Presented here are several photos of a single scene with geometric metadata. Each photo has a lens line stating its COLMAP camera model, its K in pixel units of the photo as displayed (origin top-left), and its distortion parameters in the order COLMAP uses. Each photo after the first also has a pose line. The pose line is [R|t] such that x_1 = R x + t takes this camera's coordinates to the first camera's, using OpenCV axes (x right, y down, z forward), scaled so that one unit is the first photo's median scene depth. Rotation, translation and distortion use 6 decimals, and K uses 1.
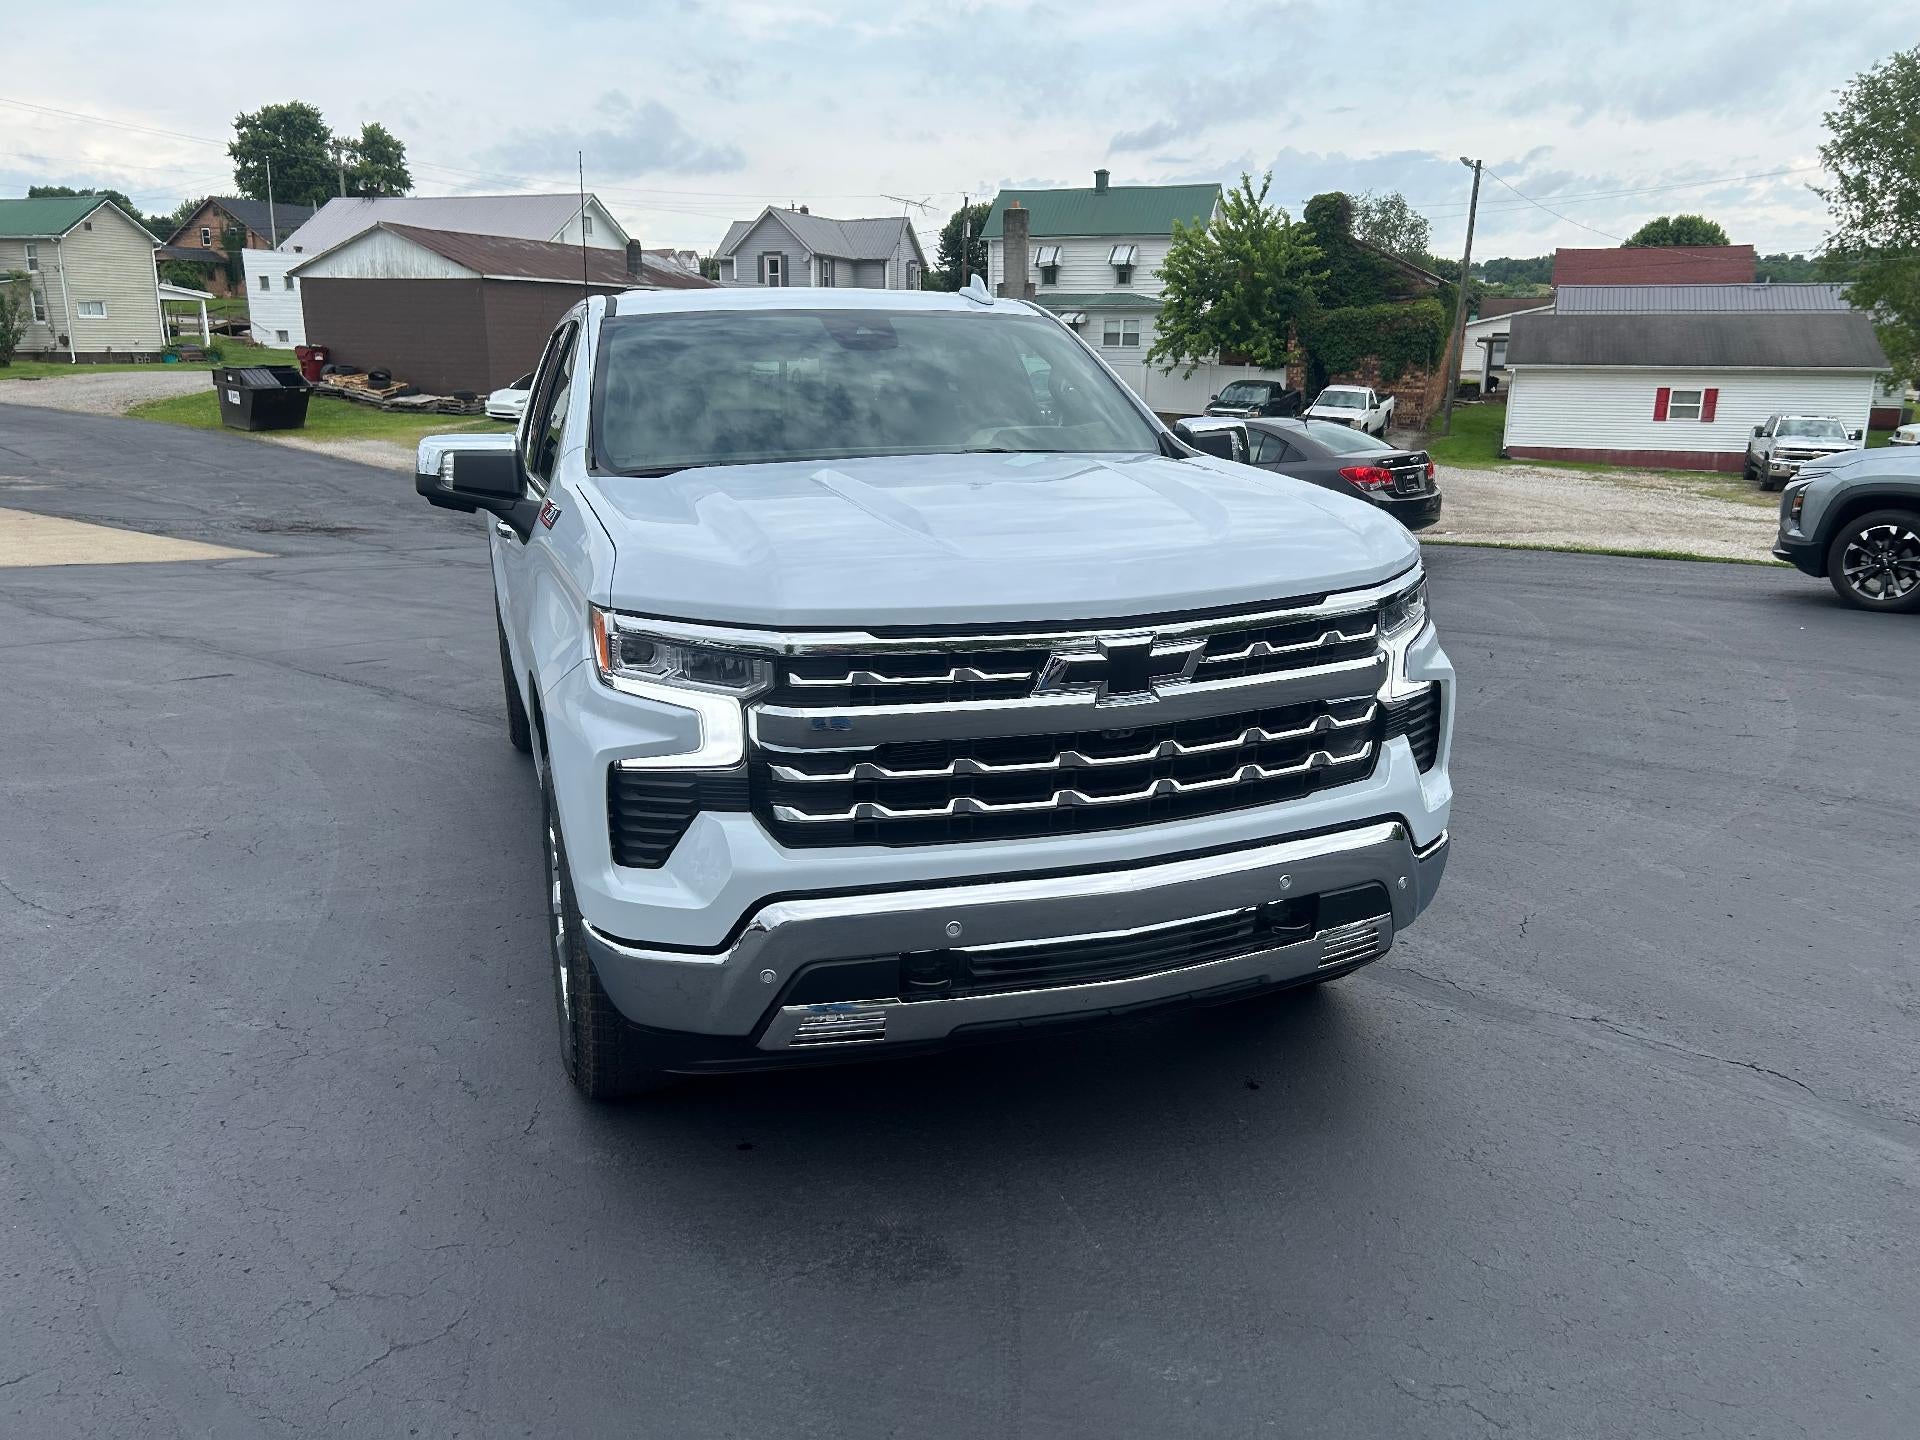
lens RADIAL K [[1454.4, 0, 979.4], [0, 1454.4, 723.1], [0, 0, 1]] dist [0.055612, -0.058723]
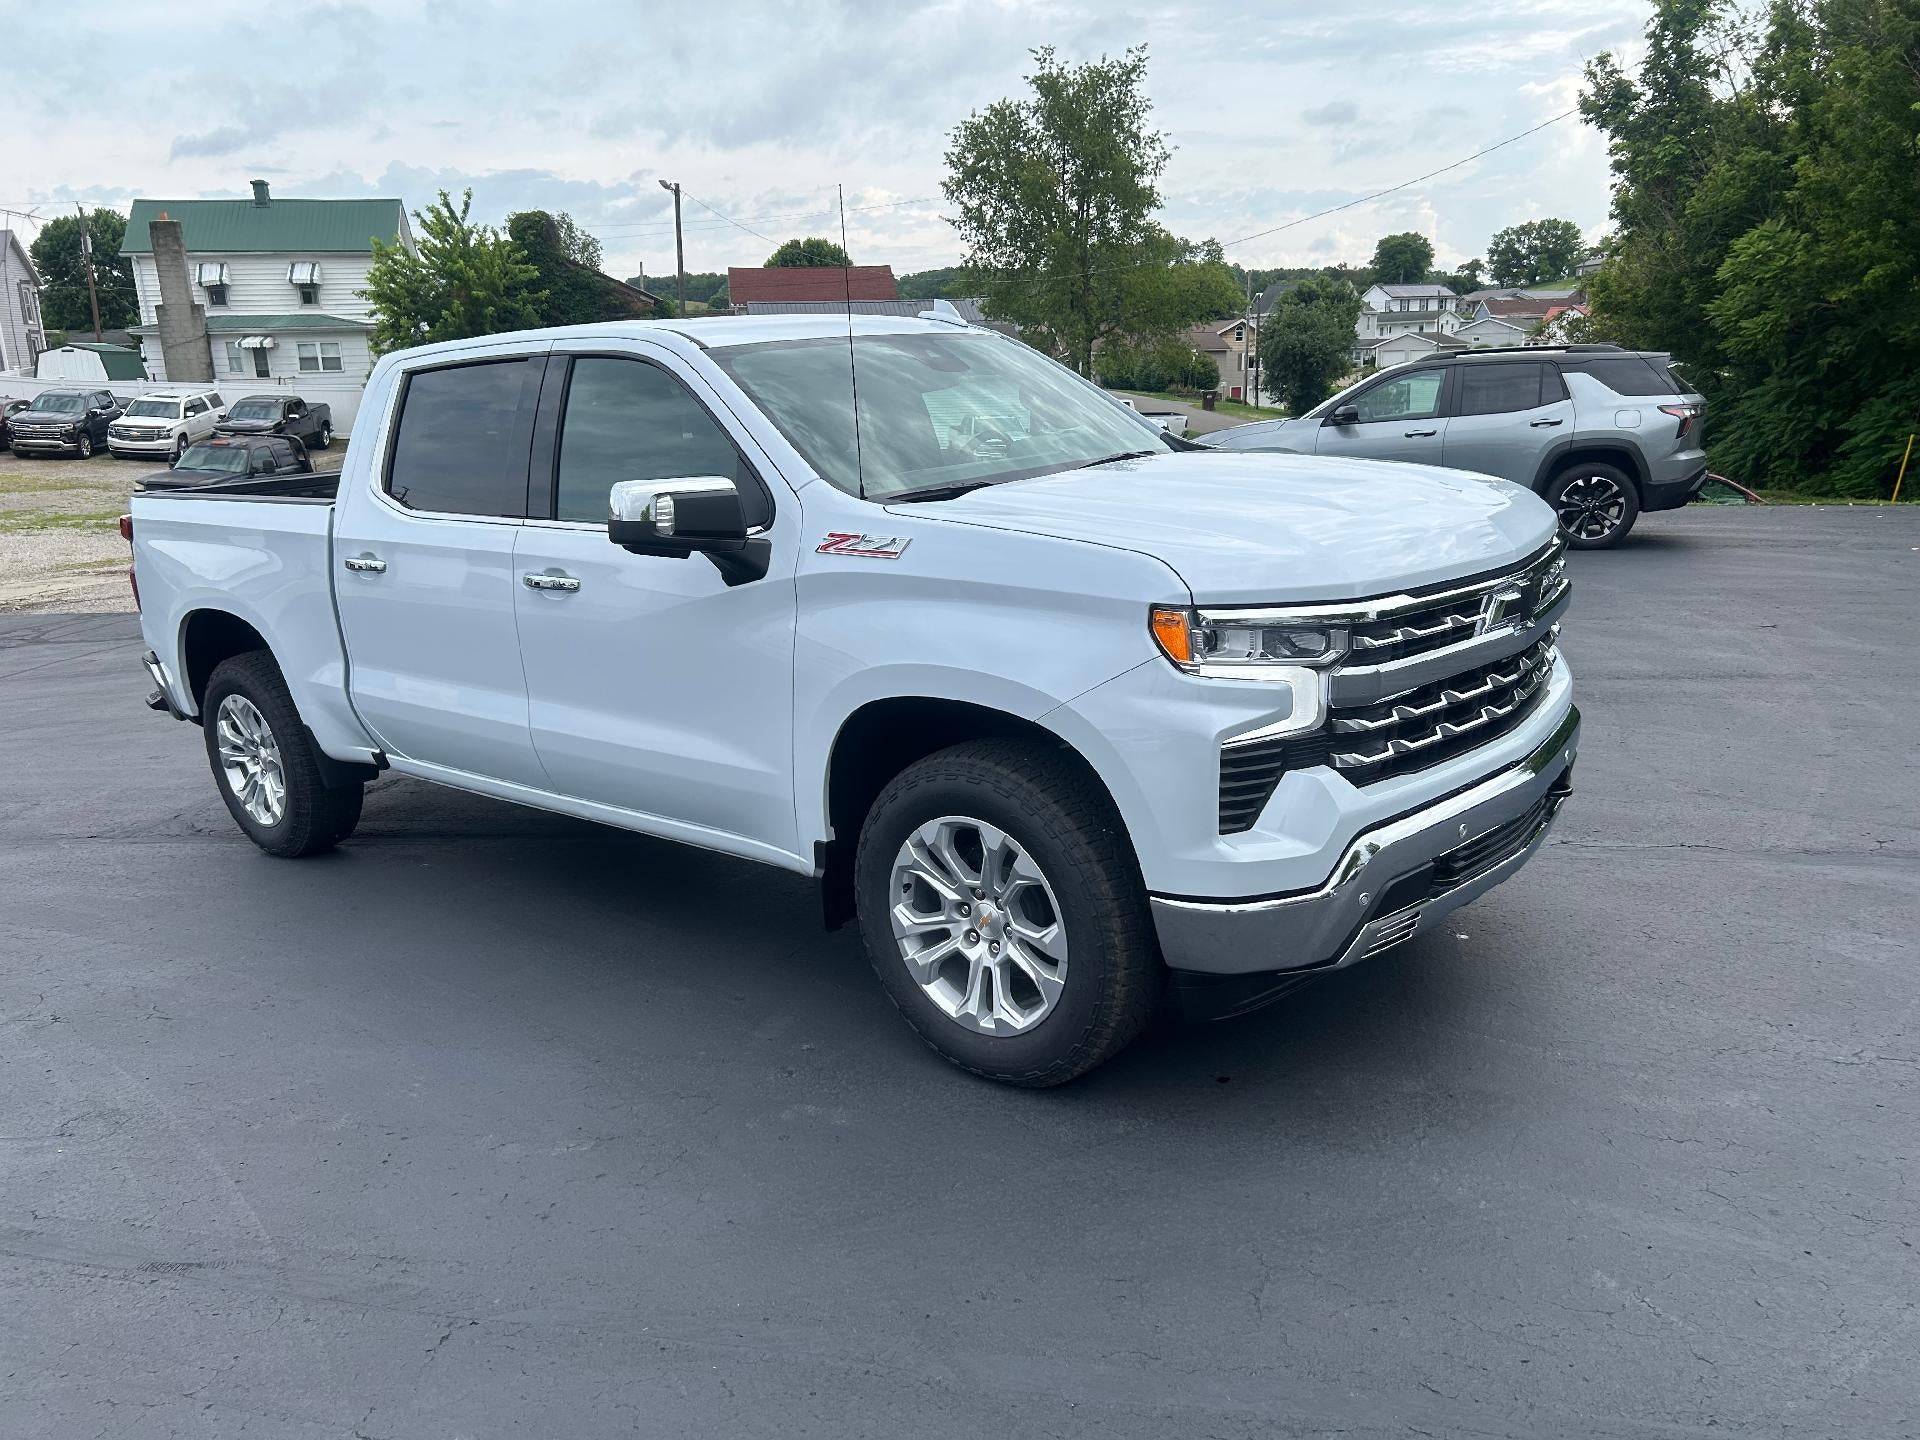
lens RADIAL K [[1454.4, 0, 963.2], [0, 1454.4, 723.0], [0, 0, 1]] dist [0.055612, -0.058723]
pose [[0.857675, -0.157081, 0.489612, -0.051036], [0.162599, 0.986187, 0.031564, -0.002850], [-0.487807, 0.052539, 0.871369, 0.006779]]
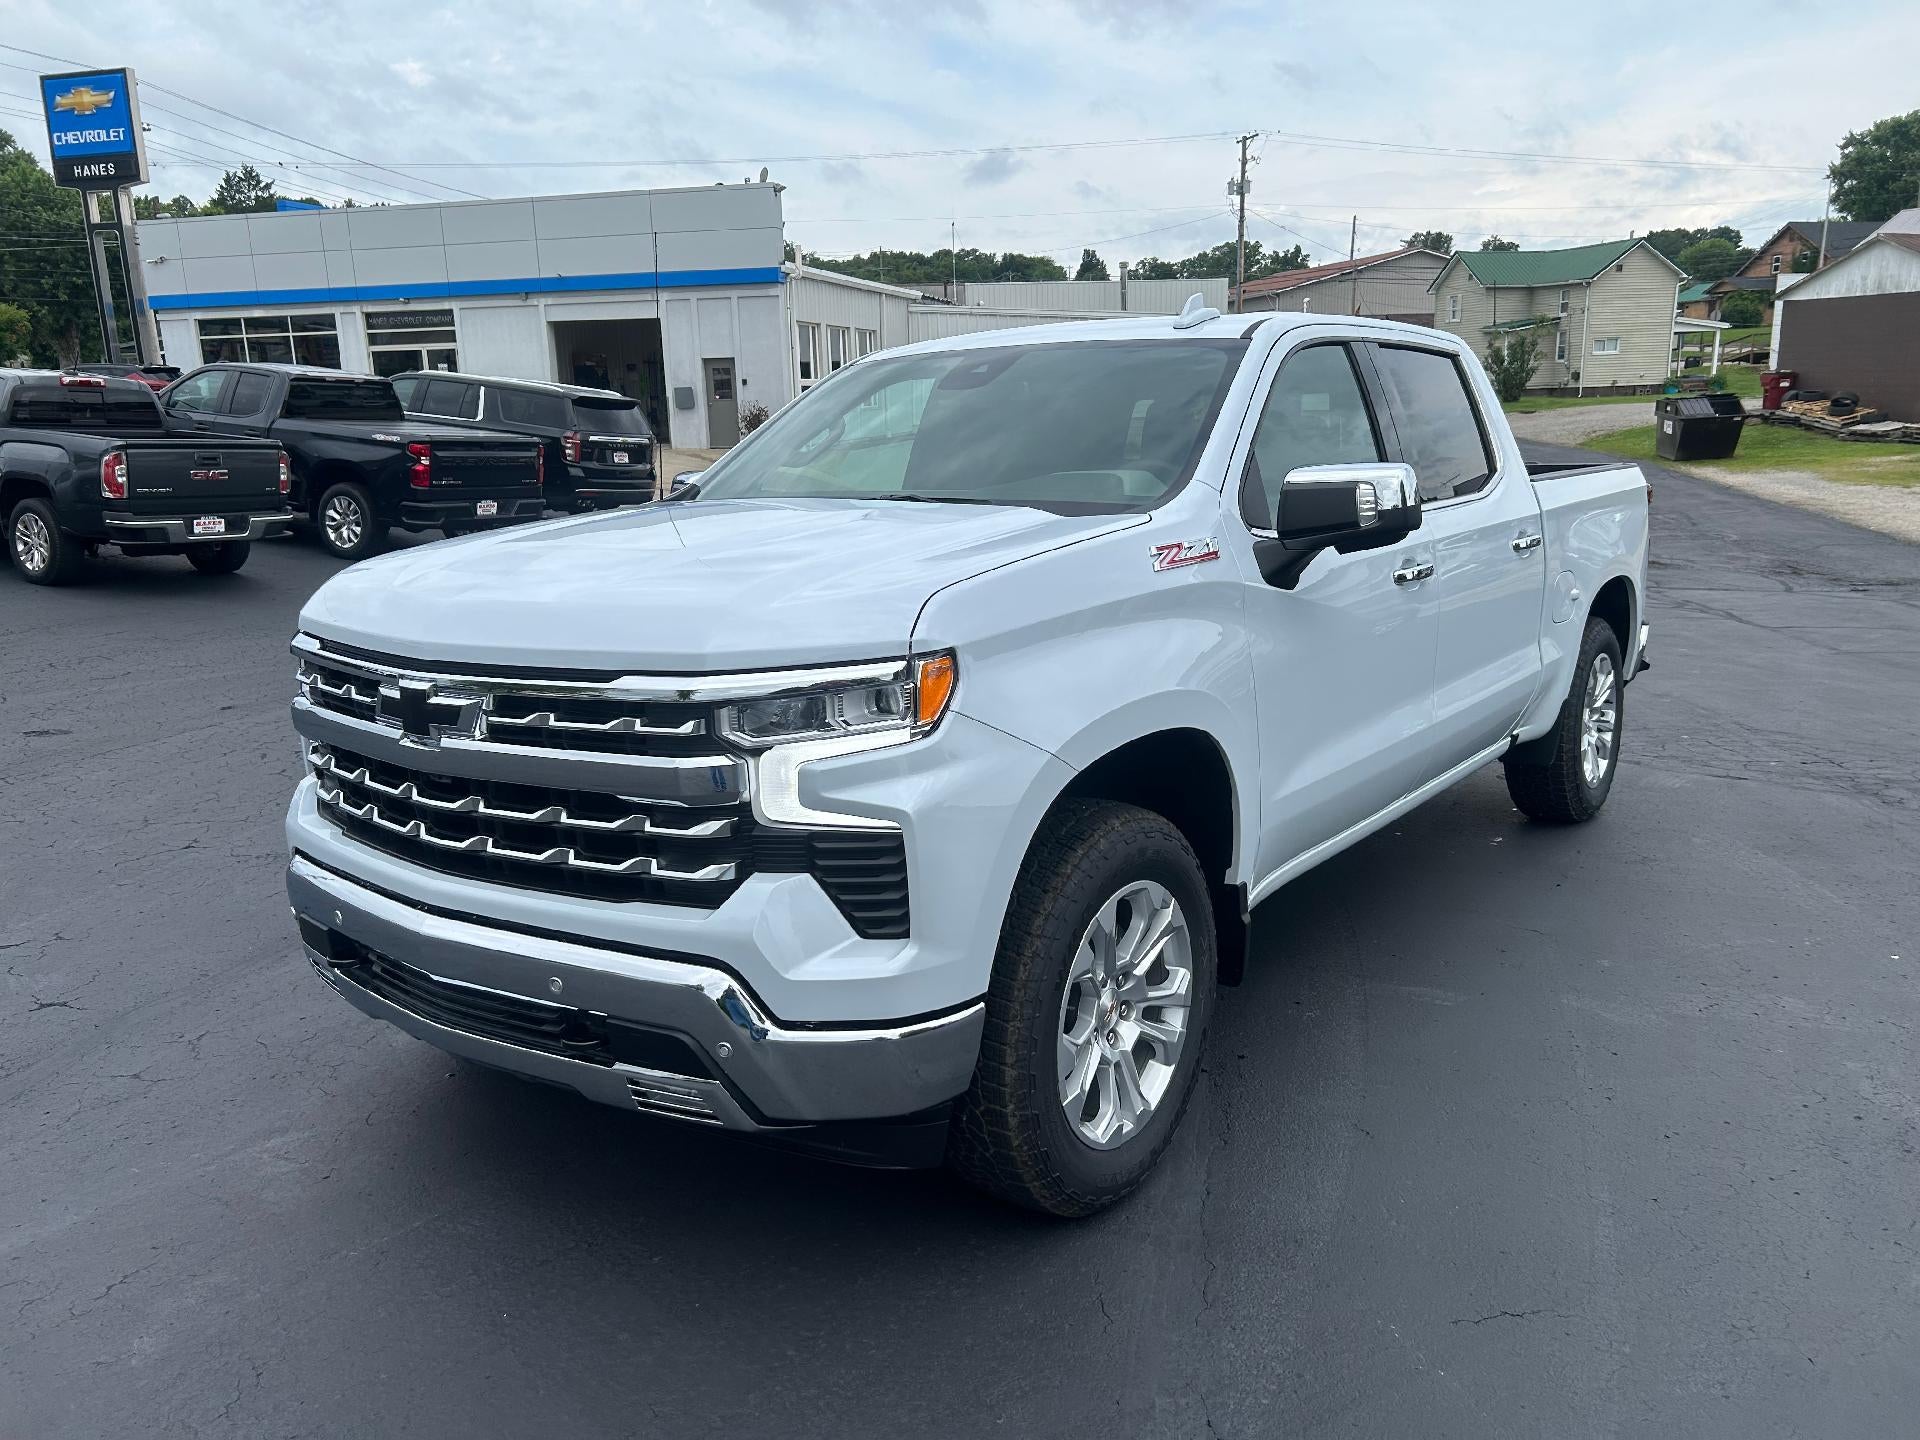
lens RADIAL K [[1454.4, 0, 948.1], [0, 1454.4, 716.6], [0, 0, 1]] dist [0.055612, -0.058723]
pose [[0.564862, 0.155342, -0.810432, 0.059571], [-0.173863, 0.982478, 0.067139, -0.008764], [0.806661, 0.102980, 0.581973, 0.037622]]
